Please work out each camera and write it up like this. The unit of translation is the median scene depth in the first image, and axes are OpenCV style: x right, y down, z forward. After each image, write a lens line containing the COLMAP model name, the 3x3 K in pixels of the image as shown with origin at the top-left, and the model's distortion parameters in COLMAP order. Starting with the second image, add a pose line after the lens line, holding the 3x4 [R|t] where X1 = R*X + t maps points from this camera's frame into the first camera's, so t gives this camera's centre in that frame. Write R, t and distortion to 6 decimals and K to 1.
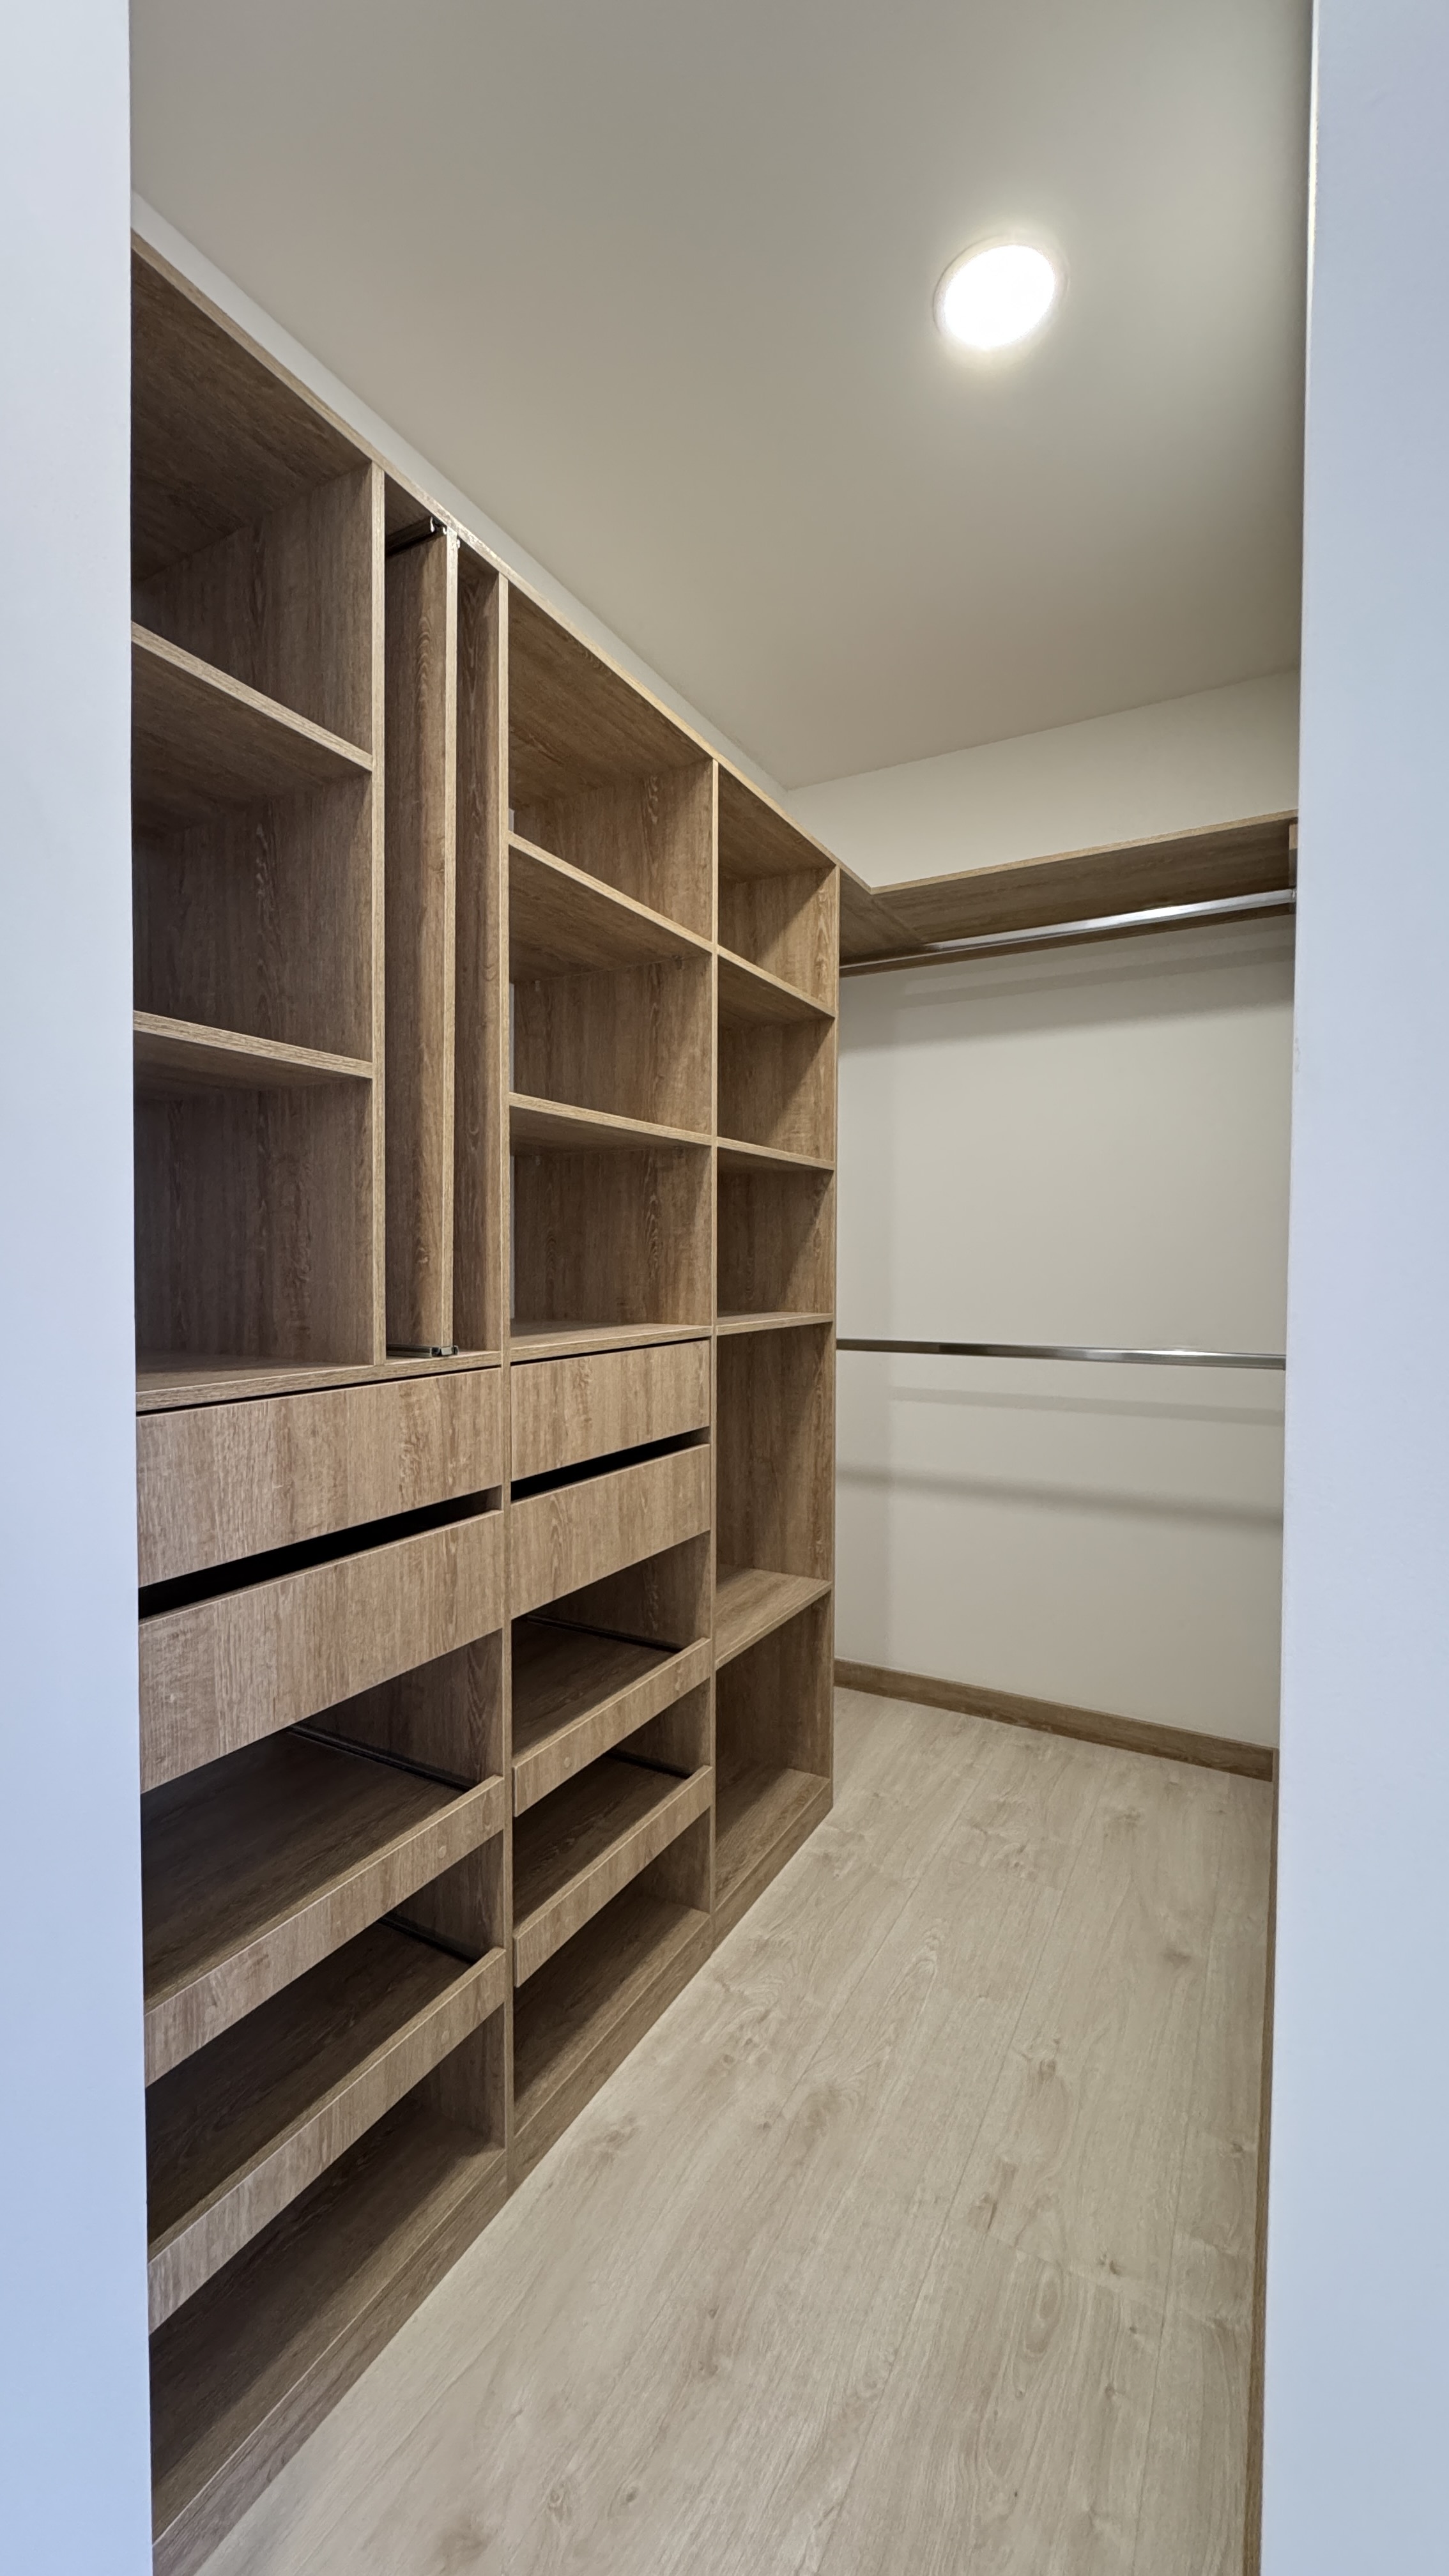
lens RADIAL K [[1026.4, 0, 720.6], [0, 1026.4, 1294.2], [0, 0, 1]] dist [-0.005134, 0.001280]
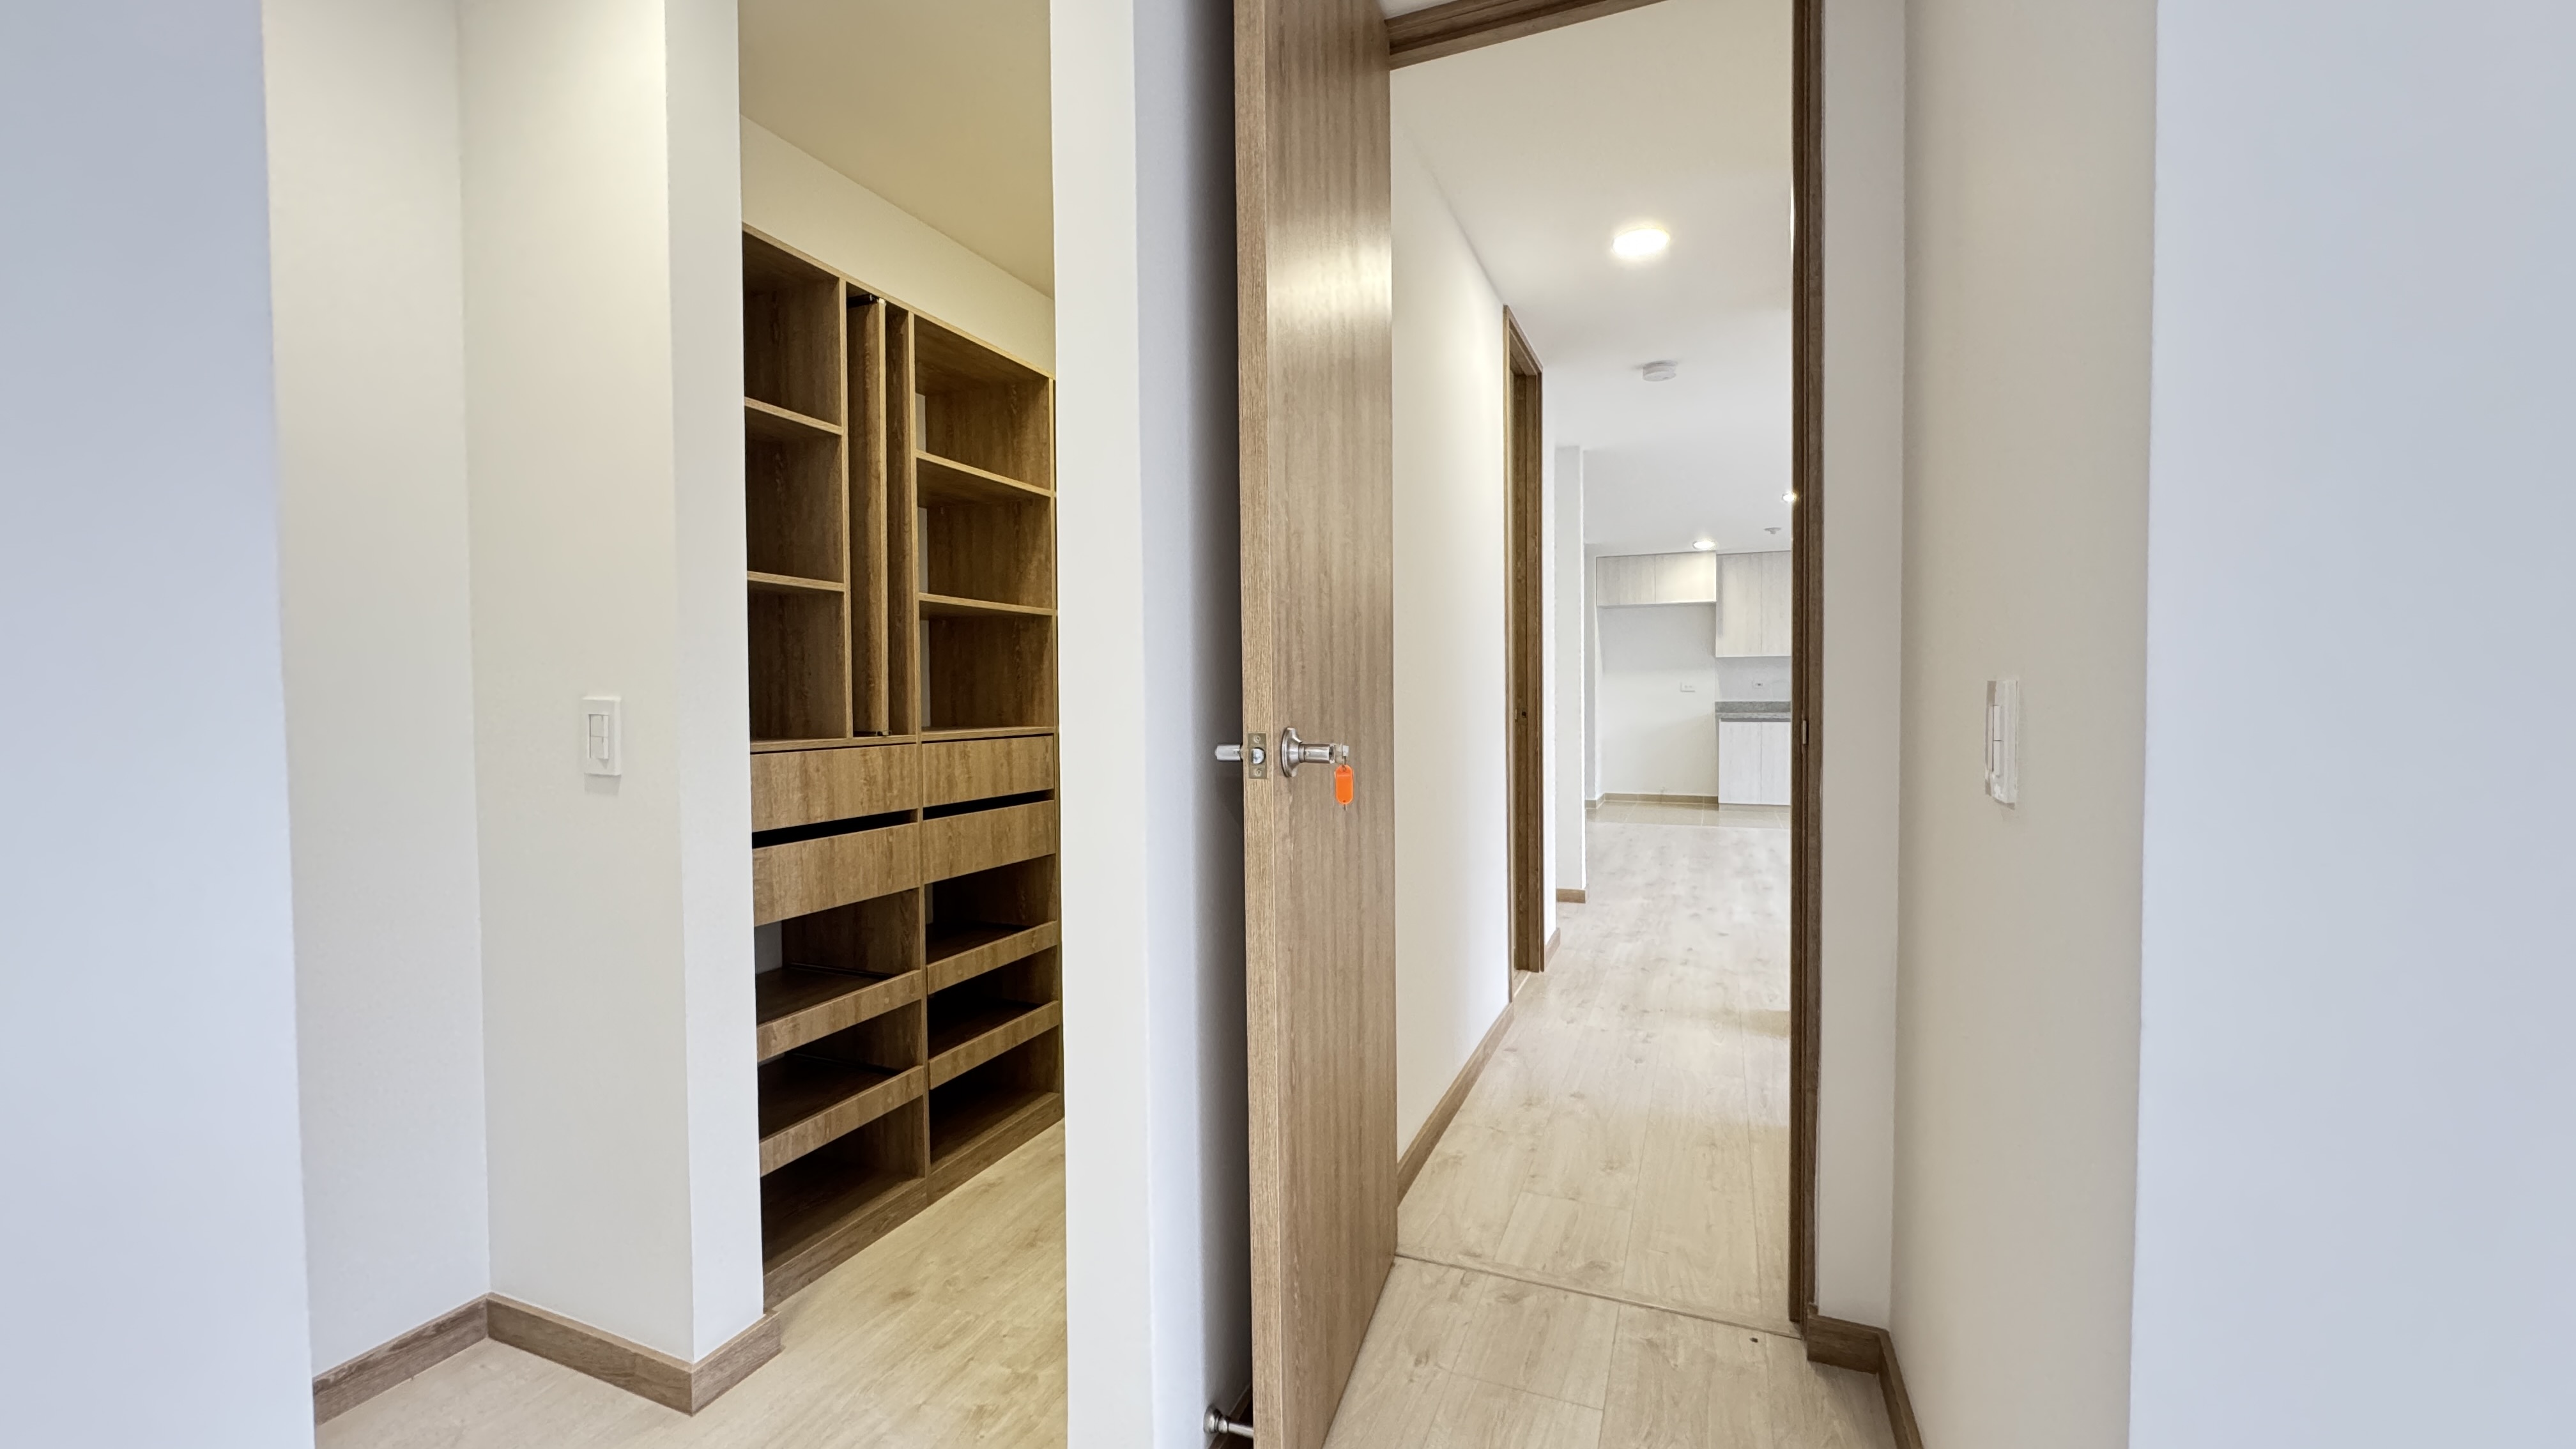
lens RADIAL K [[1026.4, 0, 1285.5], [0, 1026.4, 728.3], [0, 0, 1]] dist [-0.005134, 0.001280]
pose [[0.993296, -0.015212, 0.114590, 0.241801], [0.015484, 0.999879, -0.001482, 0.059520], [-0.114553, 0.003246, 0.993412, -0.935563]]
